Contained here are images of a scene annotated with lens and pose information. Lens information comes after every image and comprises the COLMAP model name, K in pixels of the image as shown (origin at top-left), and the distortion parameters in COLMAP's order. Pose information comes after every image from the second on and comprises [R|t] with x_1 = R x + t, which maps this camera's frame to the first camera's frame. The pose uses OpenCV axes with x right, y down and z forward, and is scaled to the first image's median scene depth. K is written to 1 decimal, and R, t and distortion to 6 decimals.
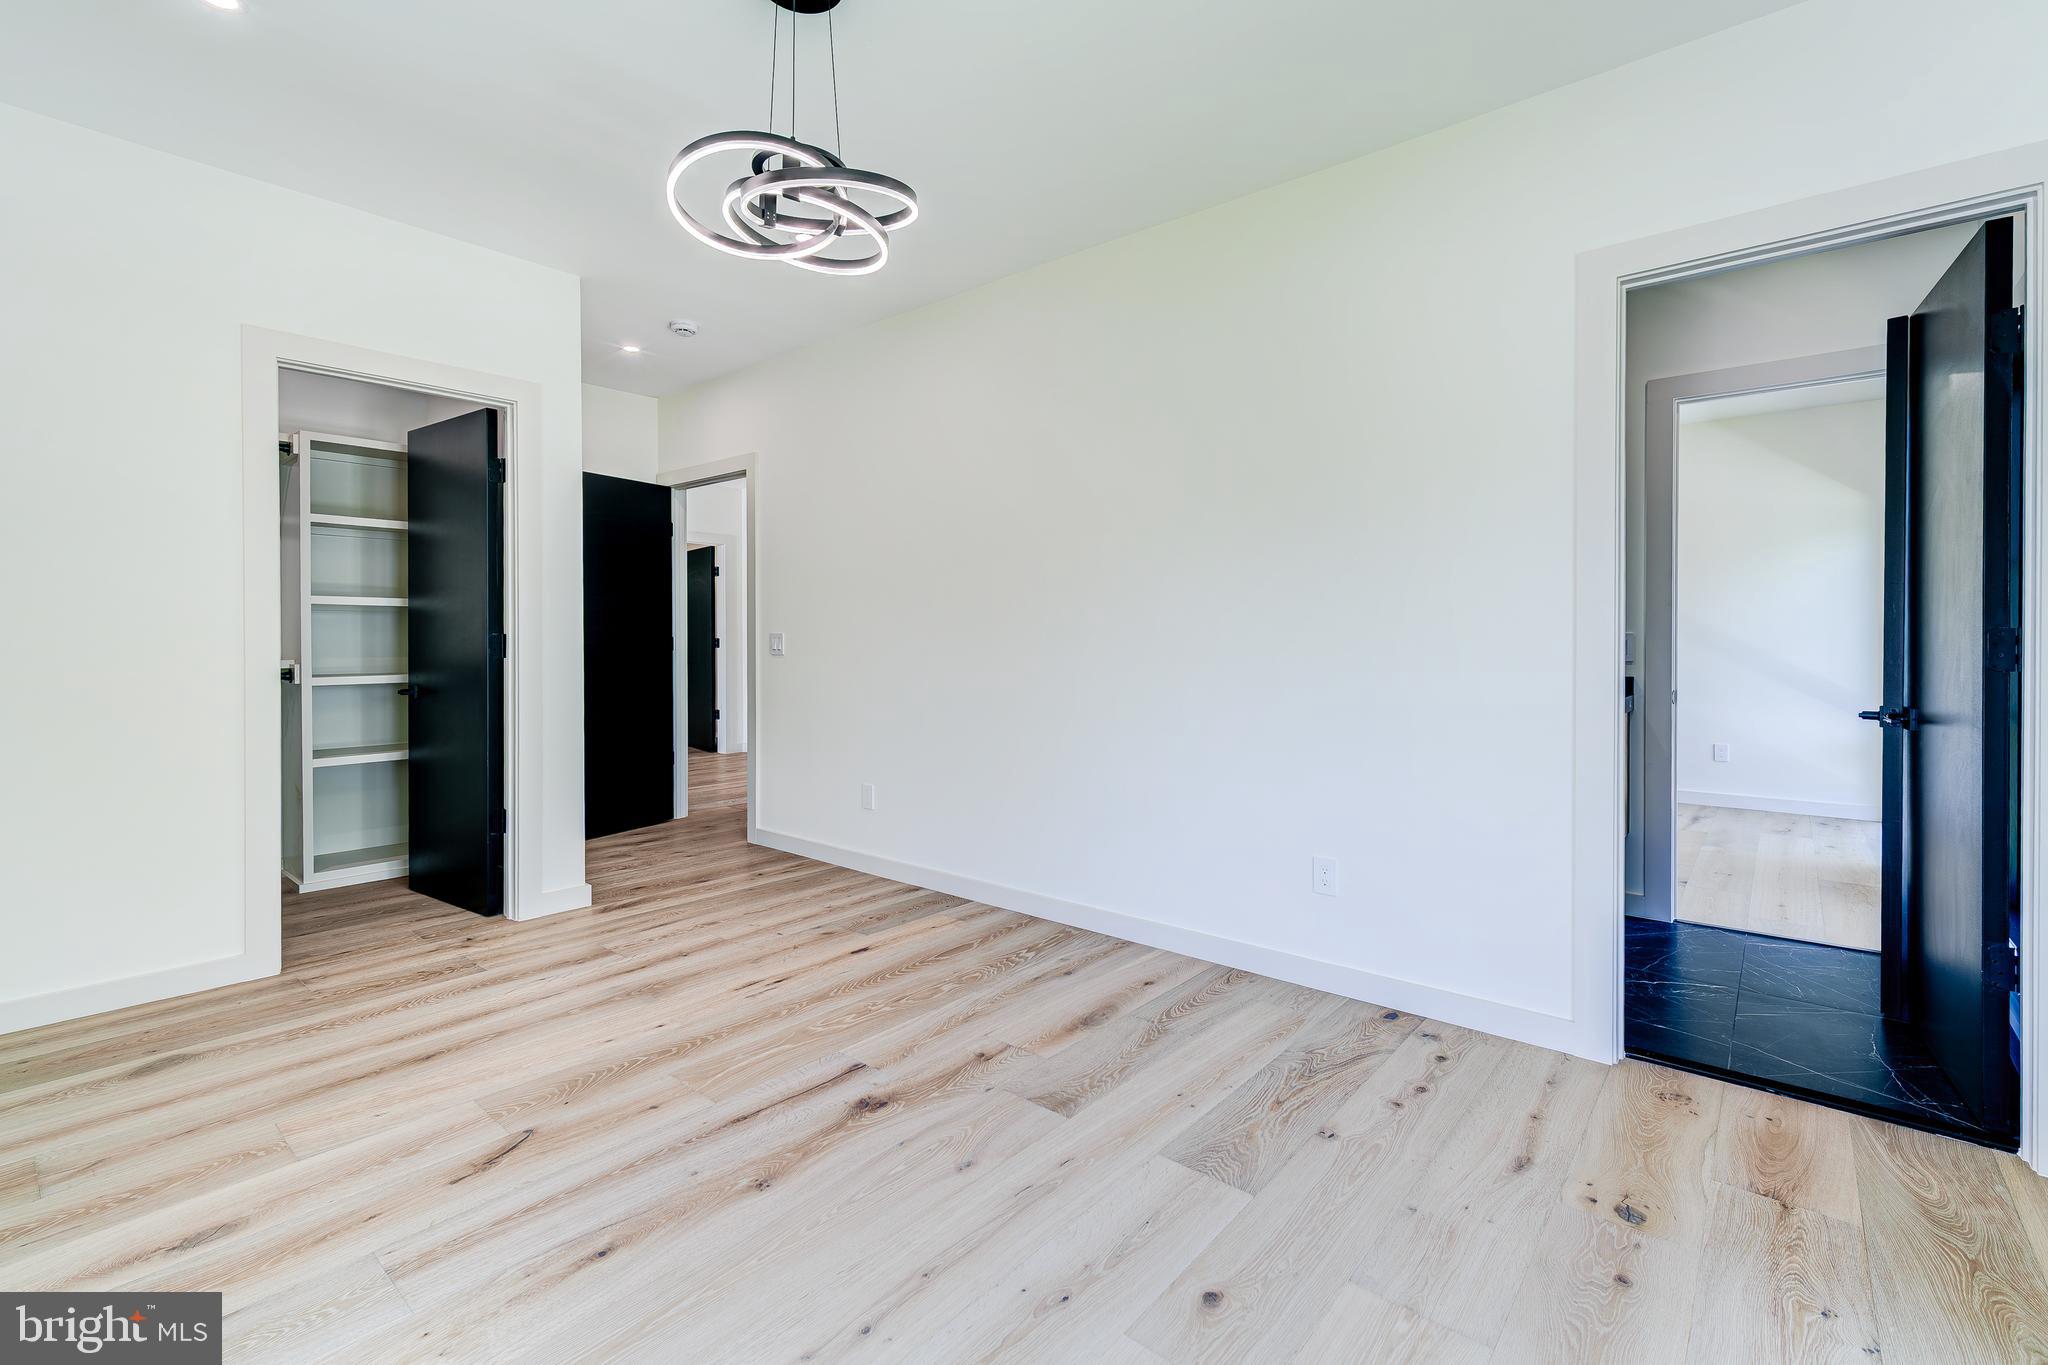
lens RADIAL K [[931.8, 0, 1027.6], [0, 931.8, 648.7], [0, 0, 1]] dist [0.003047, 0.000543]
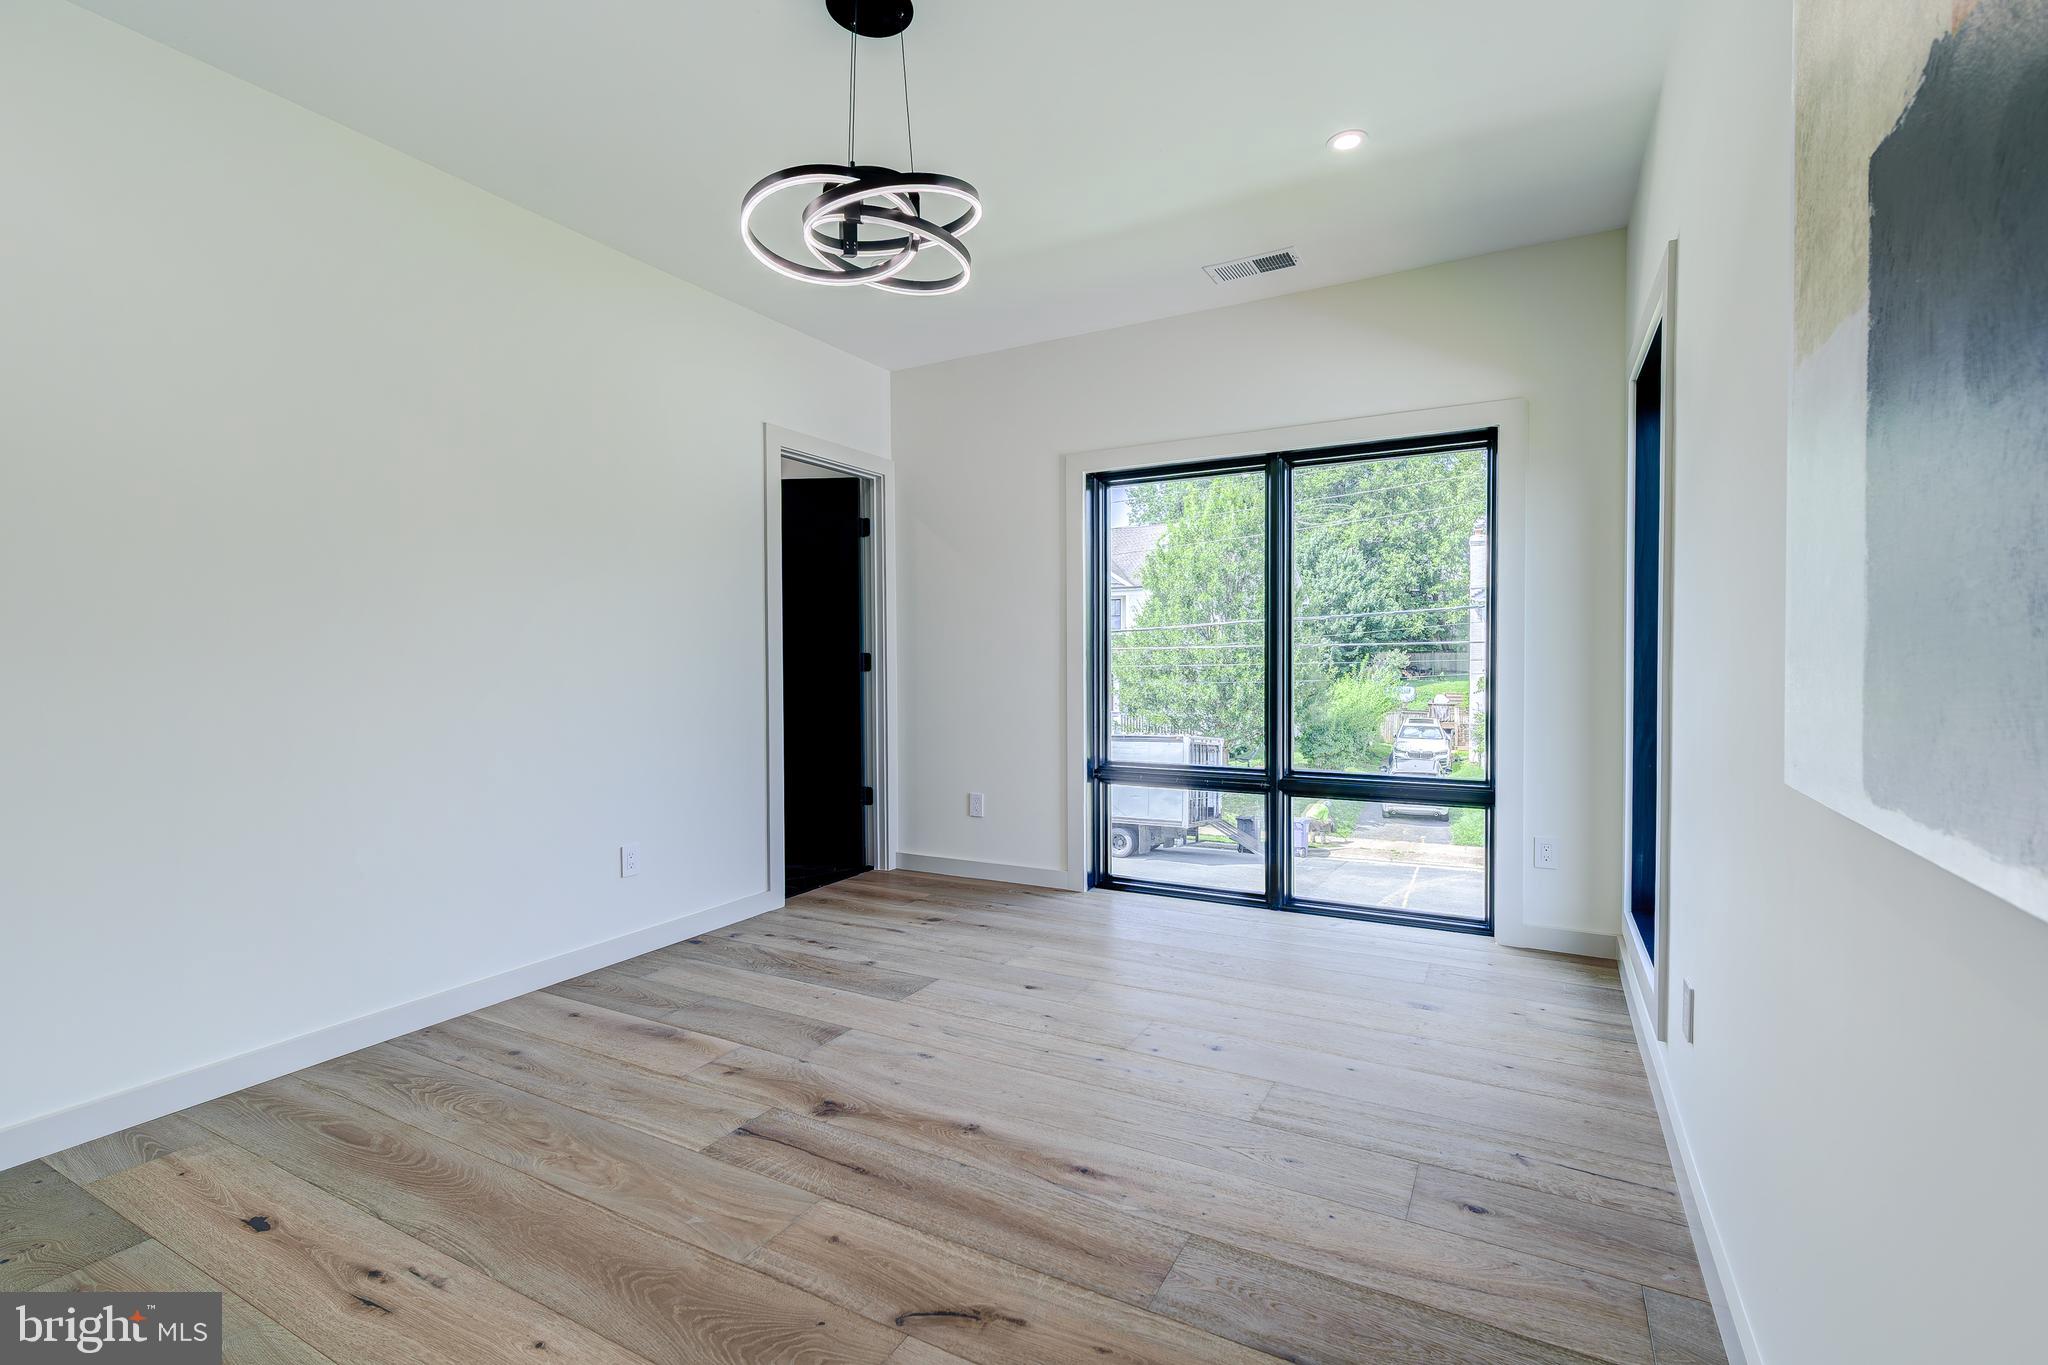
lens RADIAL K [[902.1, 0, 1033.9], [0, 902.1, 677.3], [0, 0, 1]] dist [0.002877, -0.000045]
pose [[-0.218256, -0.018834, 0.975710, -1.053715], [0.013419, 0.999661, 0.022298, -0.004091], [-0.975799, 0.017959, -0.217929, 0.884216]]
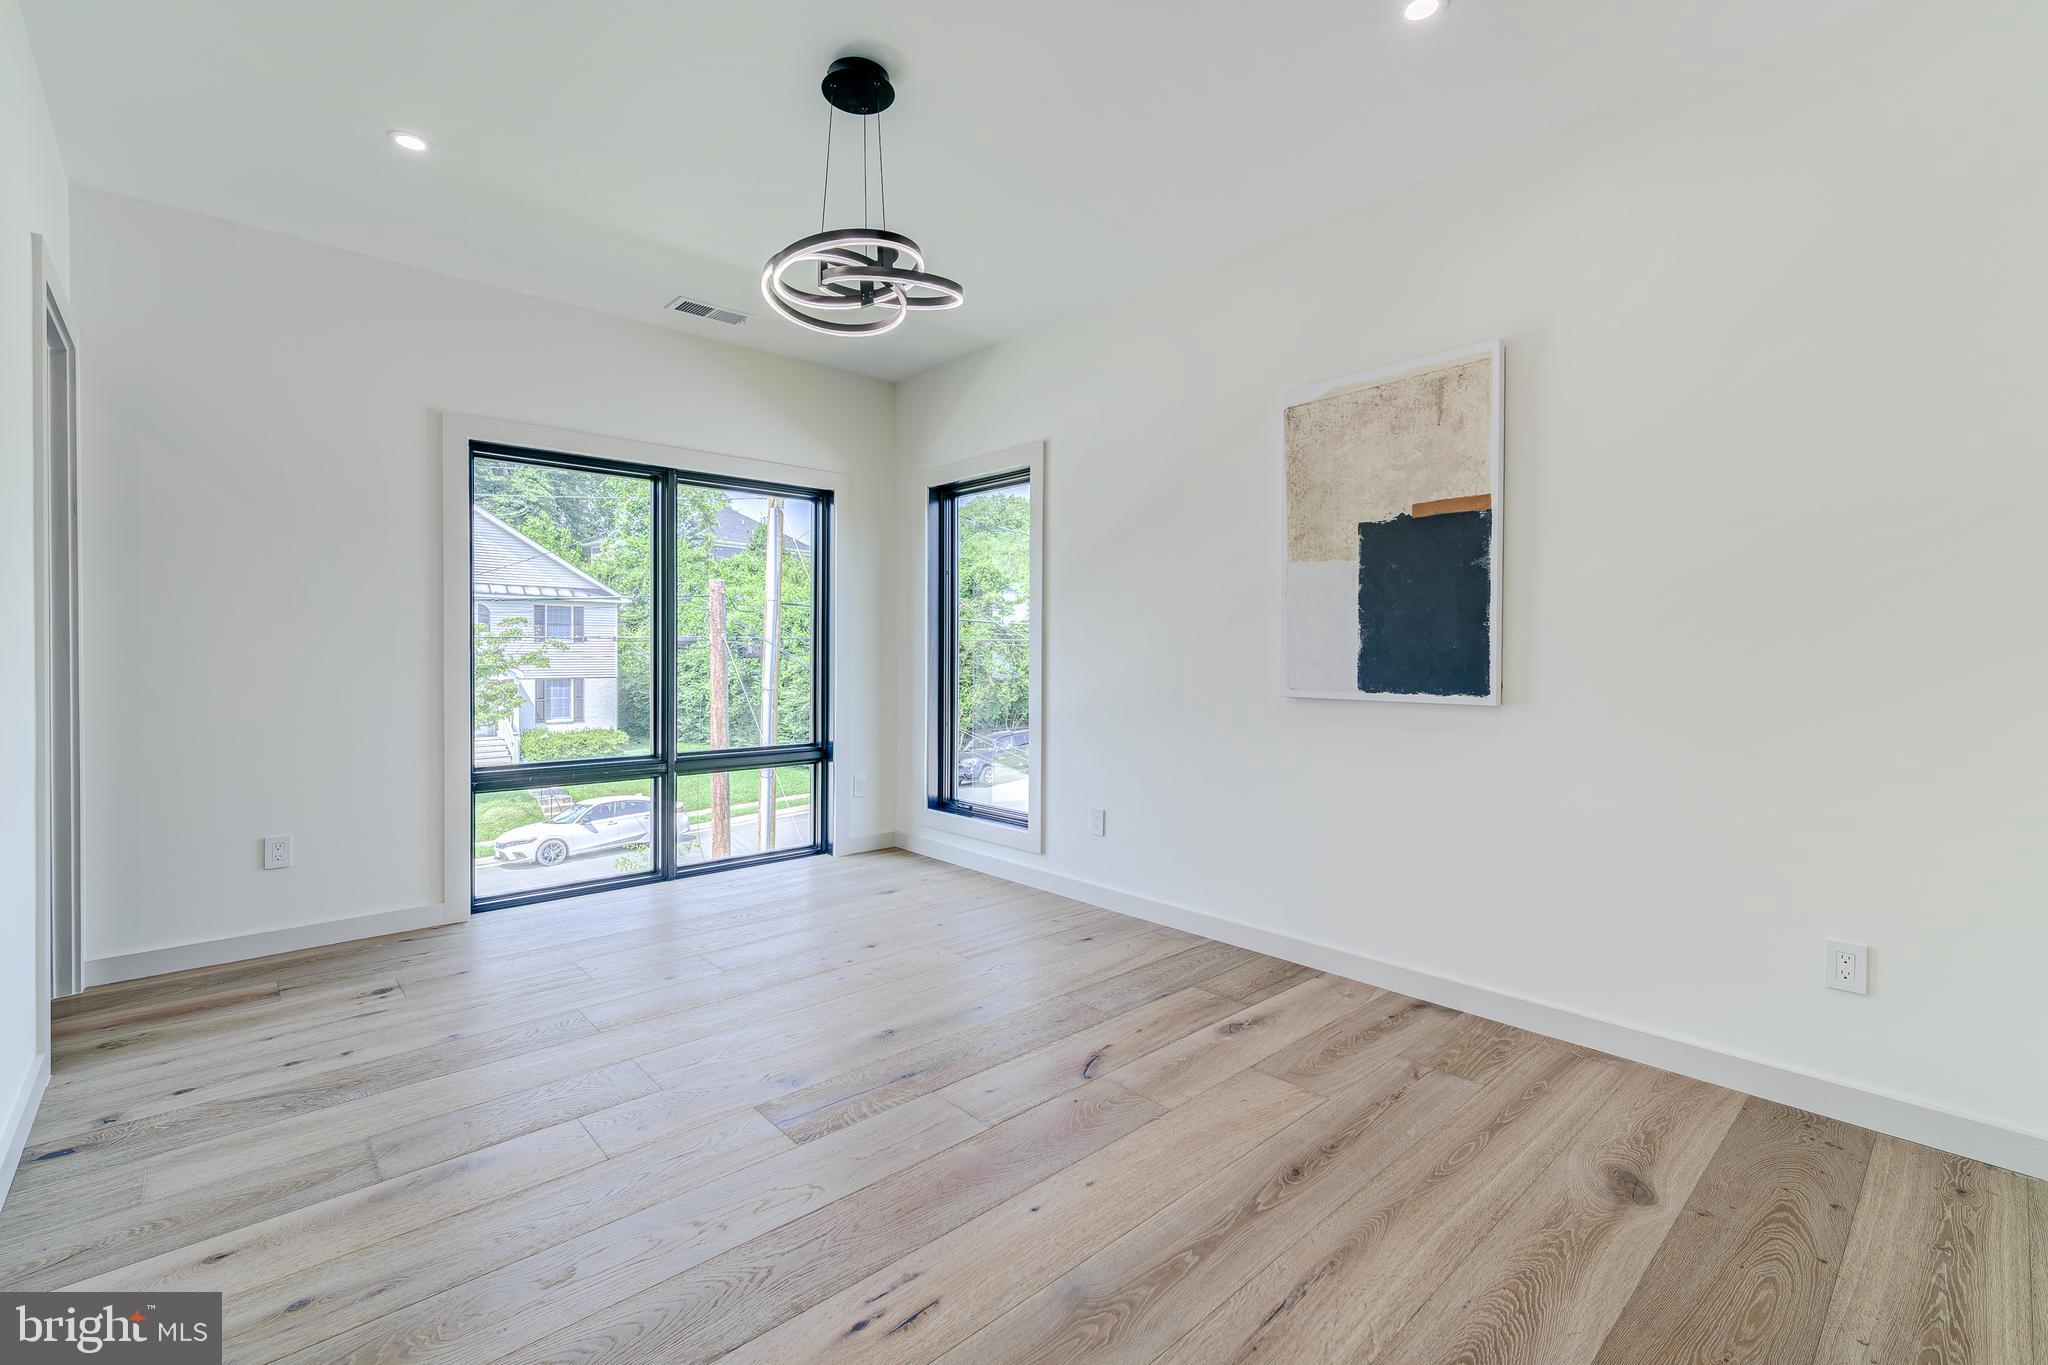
lens RADIAL K [[892.0, 0, 1035.0], [0, 892.0, 663.2], [0, 0, 1]] dist [0.002592, 0.000486]
pose [[-0.993769, -0.005527, 0.111318, -0.499430], [-0.003542, 0.999831, 0.018017, -0.009903], [-0.111399, 0.017510, -0.993622, 1.771602]]
